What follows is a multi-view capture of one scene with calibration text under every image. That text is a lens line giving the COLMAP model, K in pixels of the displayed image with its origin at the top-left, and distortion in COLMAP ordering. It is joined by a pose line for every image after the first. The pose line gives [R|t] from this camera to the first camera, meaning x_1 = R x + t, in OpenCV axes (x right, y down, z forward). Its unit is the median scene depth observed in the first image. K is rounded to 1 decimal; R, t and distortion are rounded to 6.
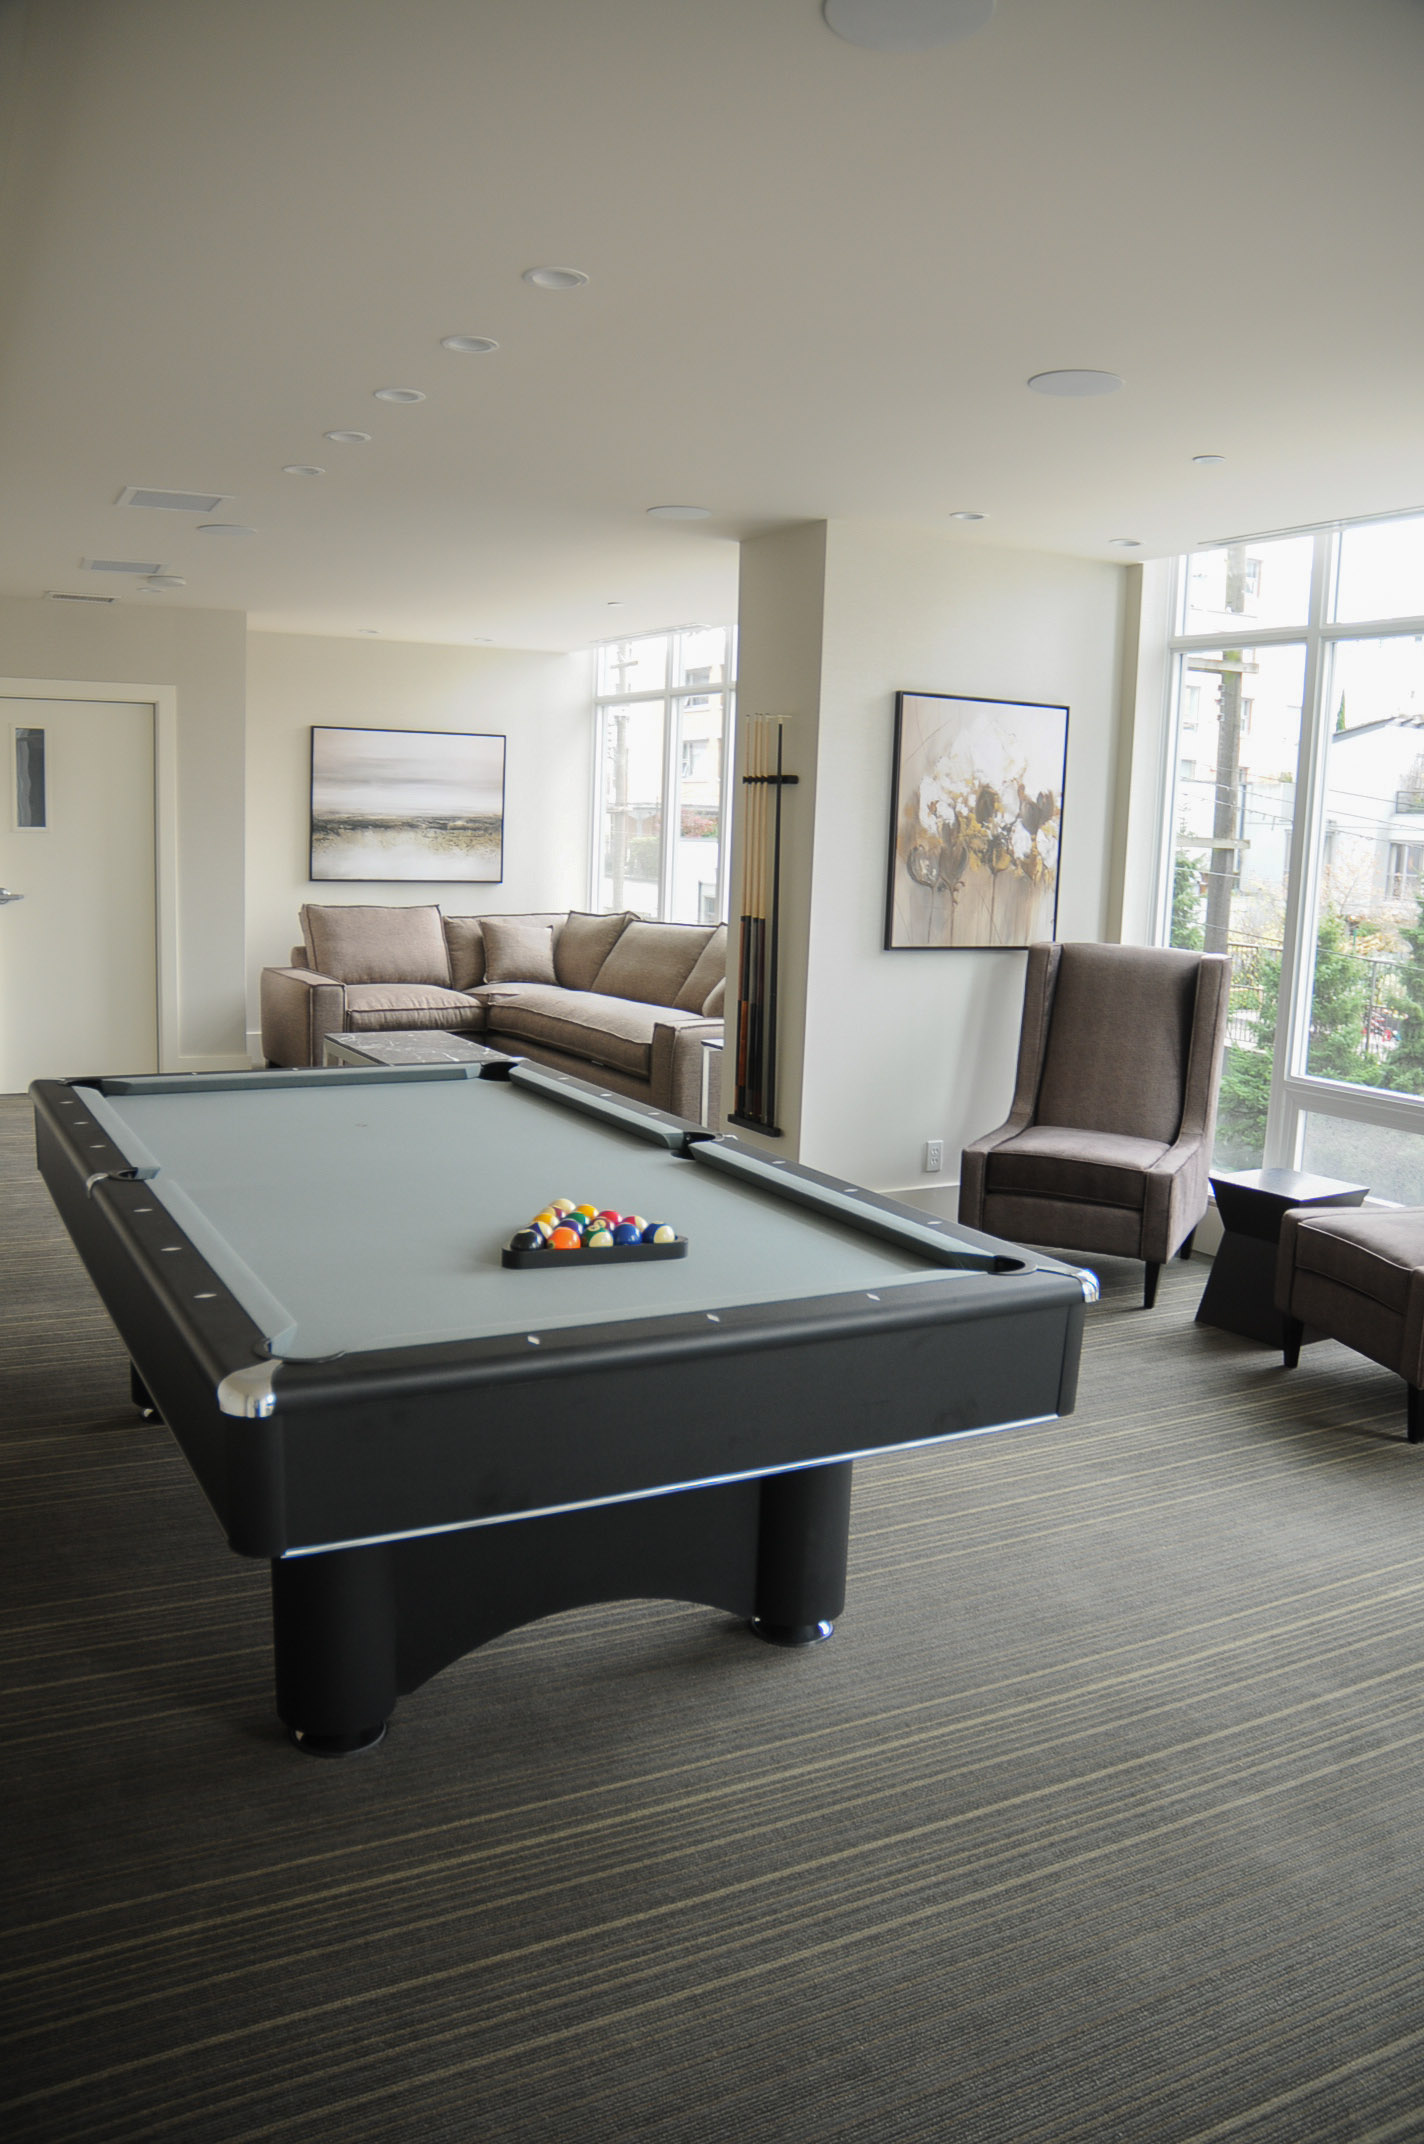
lens RADIAL K [[1637.2, 0, 721.6], [0, 1637.2, 1076.3], [0, 0, 1]] dist [-0.159981, 0.130285]
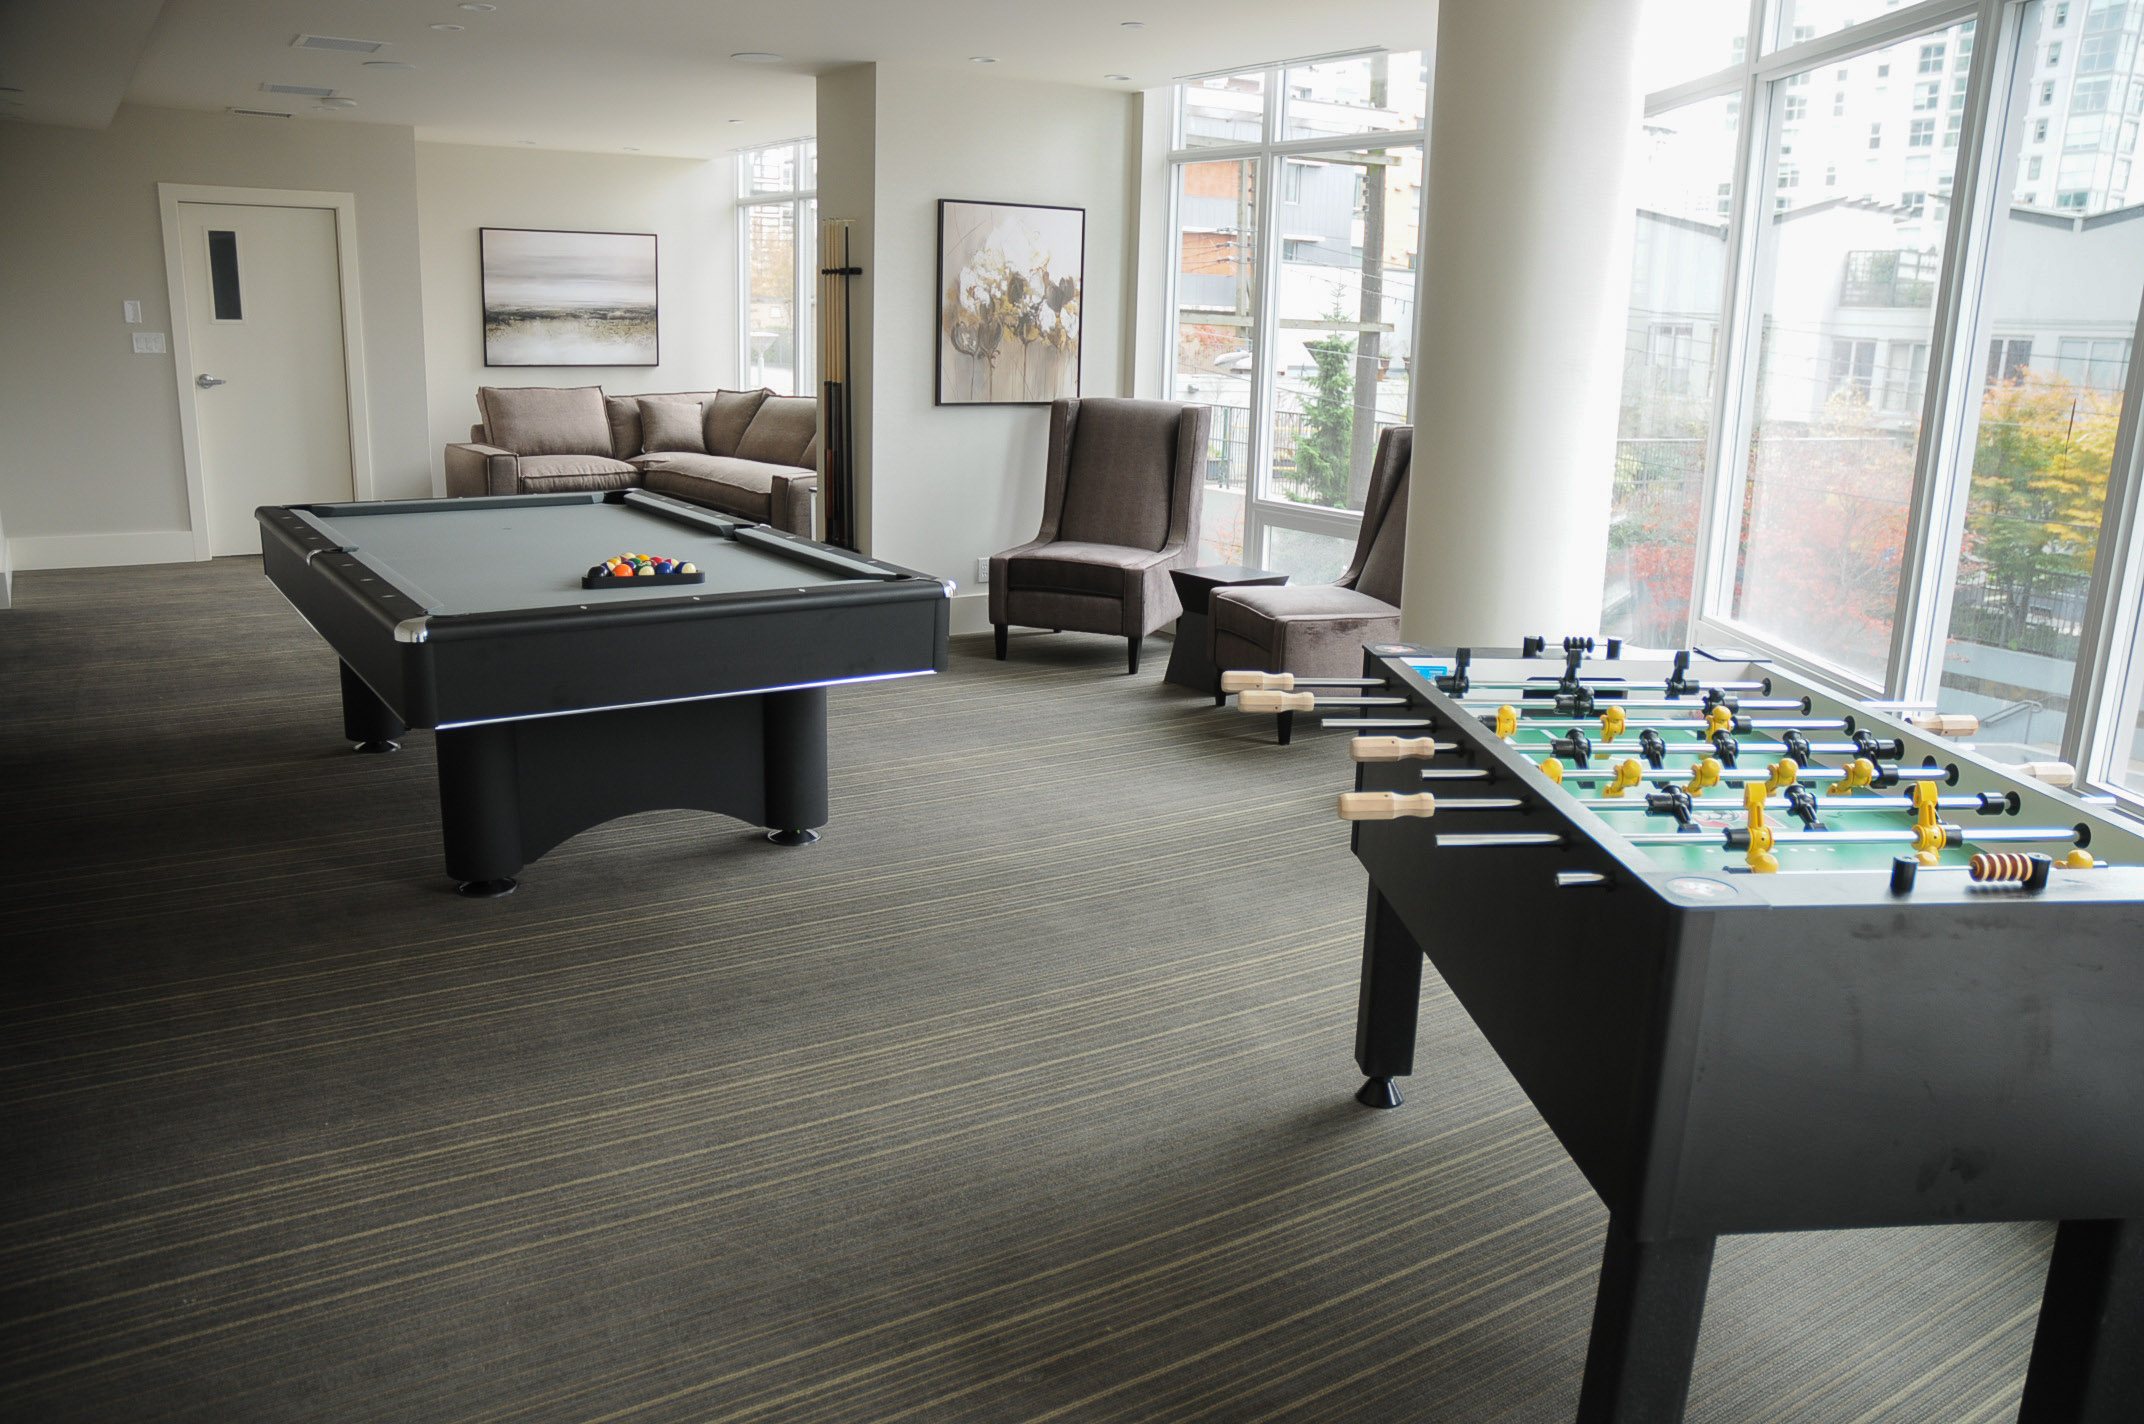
lens RADIAL K [[1637.2, 0, 1112.0], [0, 1637.2, 717.2], [0, 0, 1]] dist [-0.159981, 0.130285]
pose [[0.994296, -0.029668, 0.102442, 0.099201], [0.020386, 0.995688, 0.090495, 0.051825], [-0.104685, -0.087890, 0.990614, -0.283414]]
